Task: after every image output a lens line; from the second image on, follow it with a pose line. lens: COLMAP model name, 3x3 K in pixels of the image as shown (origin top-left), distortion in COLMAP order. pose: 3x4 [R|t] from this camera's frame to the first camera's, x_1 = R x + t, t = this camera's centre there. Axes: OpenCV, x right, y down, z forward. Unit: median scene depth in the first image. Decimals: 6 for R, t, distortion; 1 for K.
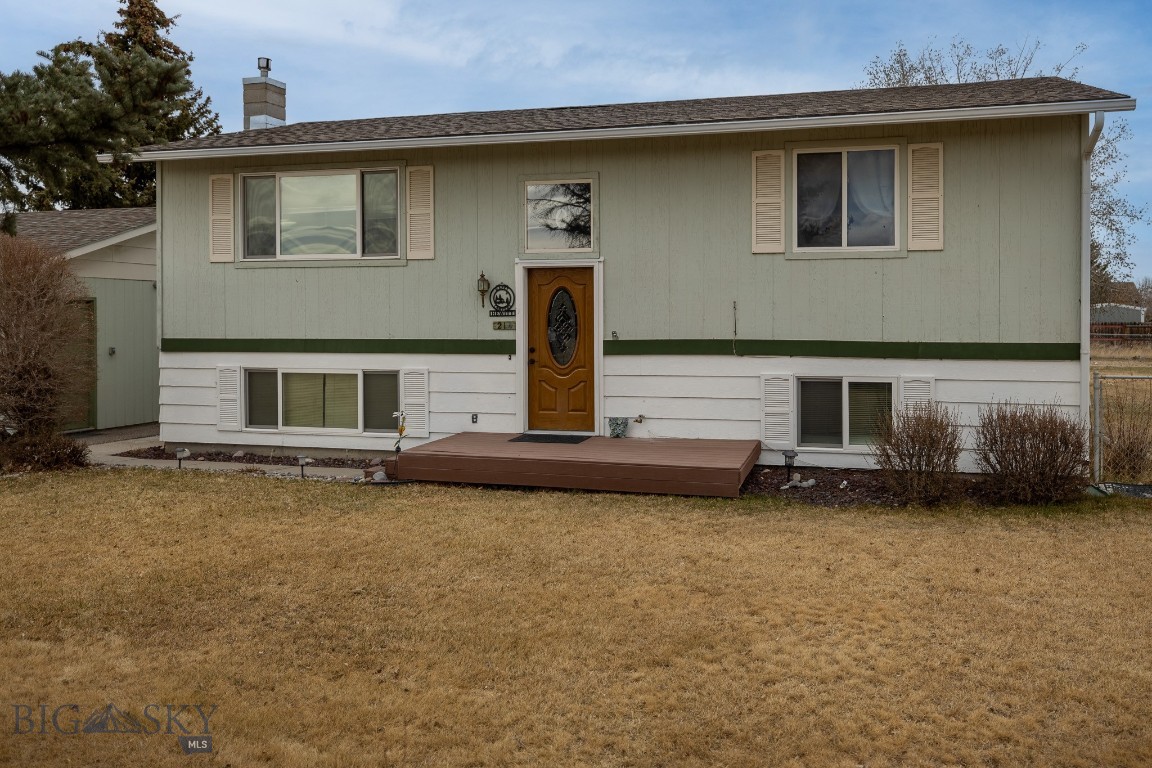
lens RADIAL K [[943.1, 0, 579.3], [0, 943.1, 355.5], [0, 0, 1]] dist [-0.002587, -0.002330]
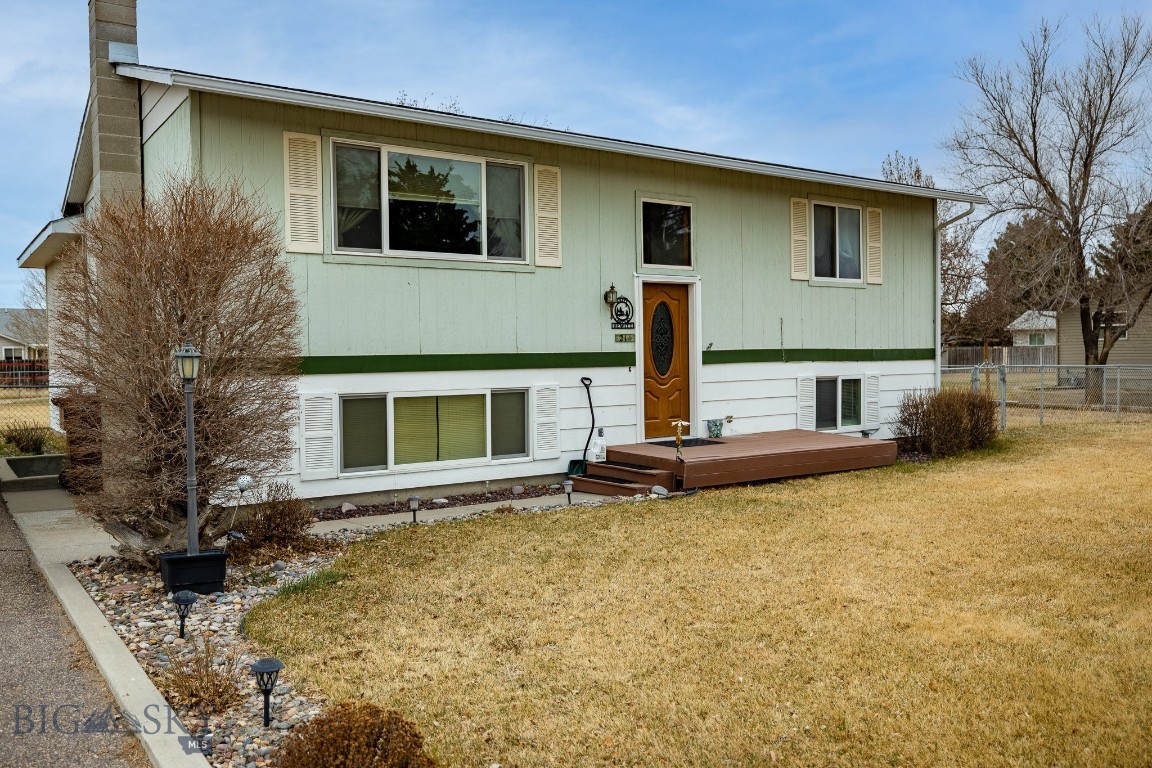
lens RADIAL K [[904.1, 0, 576.0], [0, 904.1, 384.0], [0, 0, 1]] dist [0.001837, -0.000020]
pose [[0.646547, -0.037673, 0.761943, -0.854619], [0.032785, 0.999229, 0.021585, -0.005048], [-0.762169, 0.011025, 0.647284, 0.415400]]
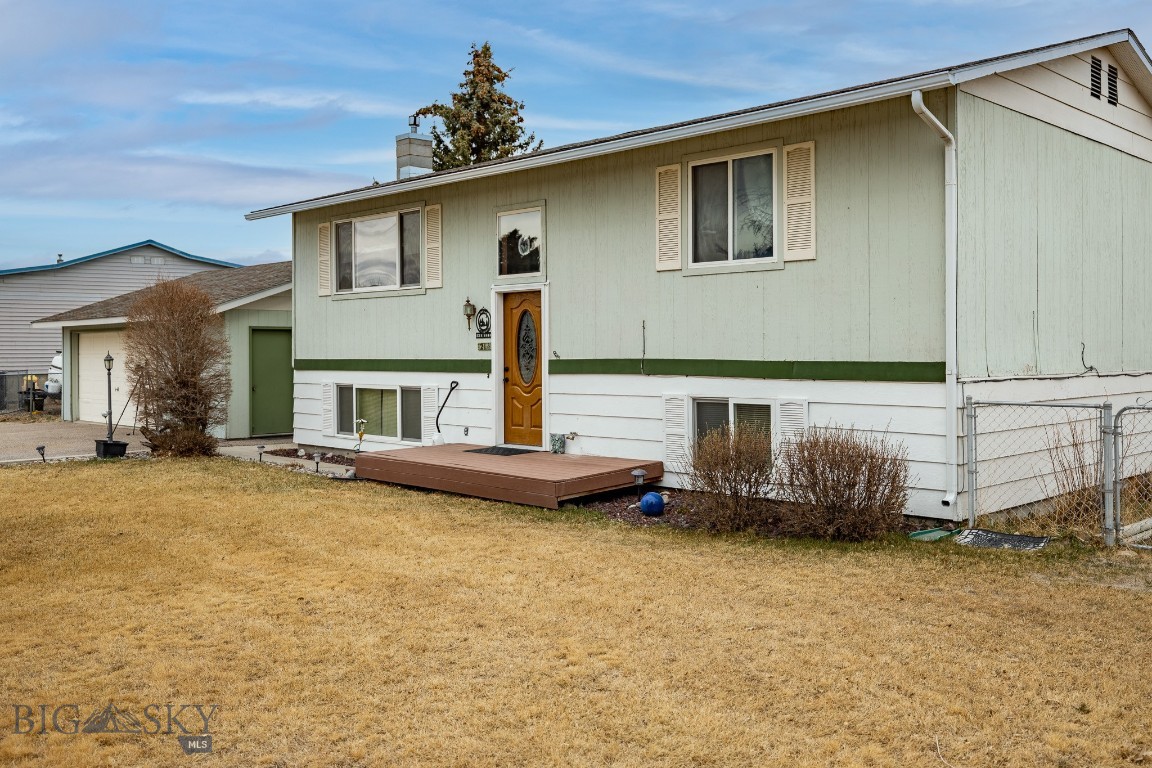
lens RADIAL K [[1025.5, 0, 576.0], [0, 1025.5, 384.0], [0, 0, 1]] dist [0.000065, 0.000299]
pose [[0.866033, 0.012946, -0.499819, 0.605032], [-0.015596, 0.999878, -0.001125, 0.011284], [0.499744, 0.008770, 0.866129, 0.028649]]
